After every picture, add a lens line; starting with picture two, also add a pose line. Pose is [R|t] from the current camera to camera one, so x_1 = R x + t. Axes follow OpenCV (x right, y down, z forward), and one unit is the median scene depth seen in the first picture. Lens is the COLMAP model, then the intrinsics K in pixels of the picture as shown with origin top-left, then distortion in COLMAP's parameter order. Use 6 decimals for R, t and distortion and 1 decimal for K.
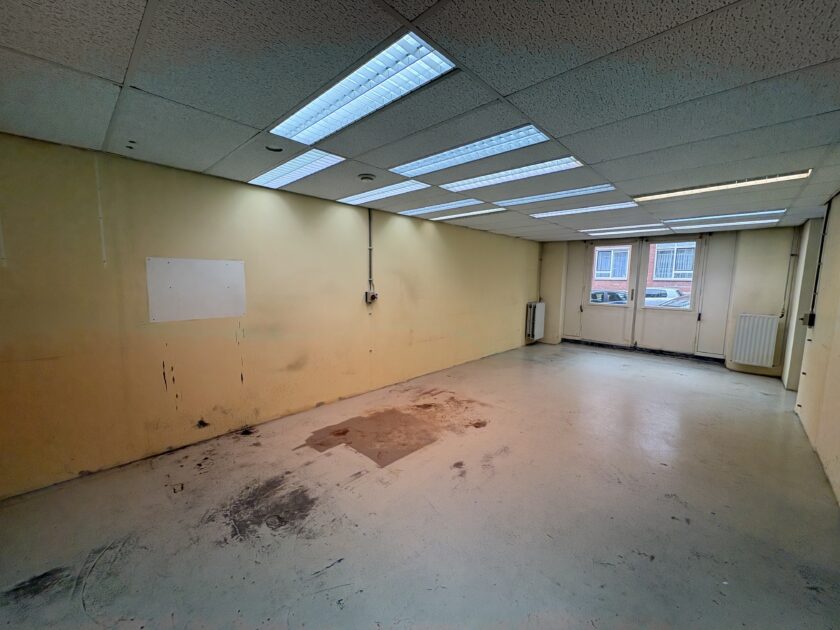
lens RADIAL K [[335.8, 0, 420.0], [0, 335.8, 315.0], [0, 0, 1]] dist [-0.000137, -0.000043]
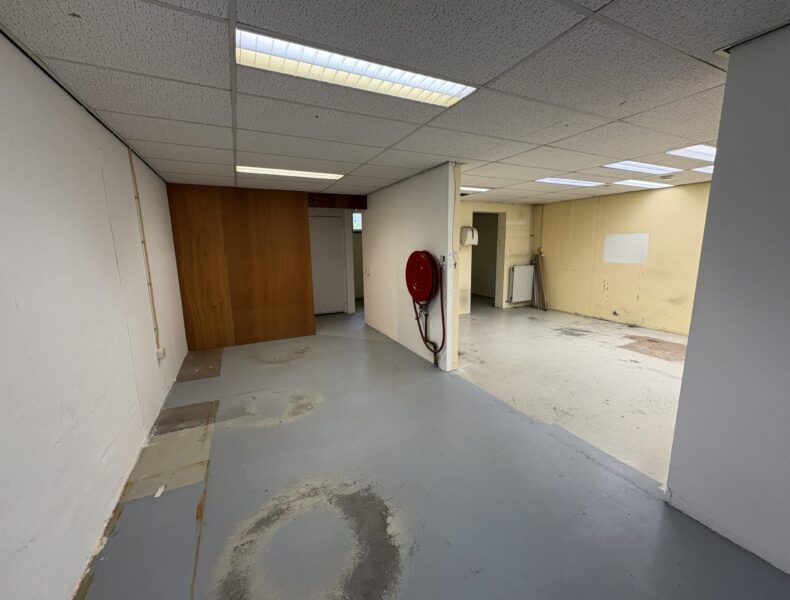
lens RADIAL K [[319.9, 0, 395.0], [0, 319.9, 300.0], [0, 0, 1]] dist [-0.001506, -0.000107]
pose [[-0.359736, 0.145679, -0.921612, 1.290969], [-0.094858, 0.976909, 0.191446, -0.006530], [0.928220, 0.156293, -0.337610, 0.298998]]
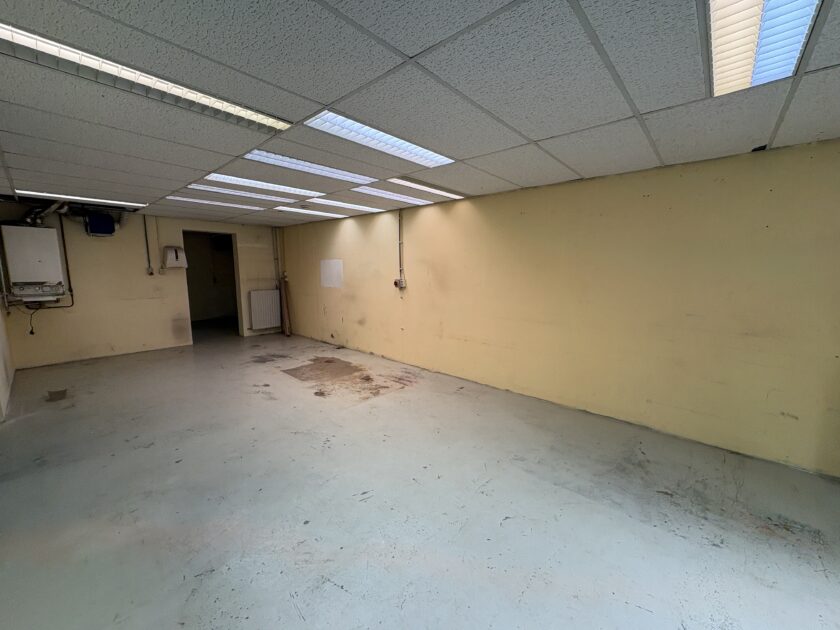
lens RADIAL K [[335.8, 0, 420.0], [0, 335.8, 315.0], [0, 0, 1]] dist [-0.000137, -0.000043]
pose [[0.023041, 0.121984, -0.992265, 1.150752], [-0.114751, 0.986291, 0.118585, -0.100579], [0.993127, 0.111131, 0.036723, 1.133541]]
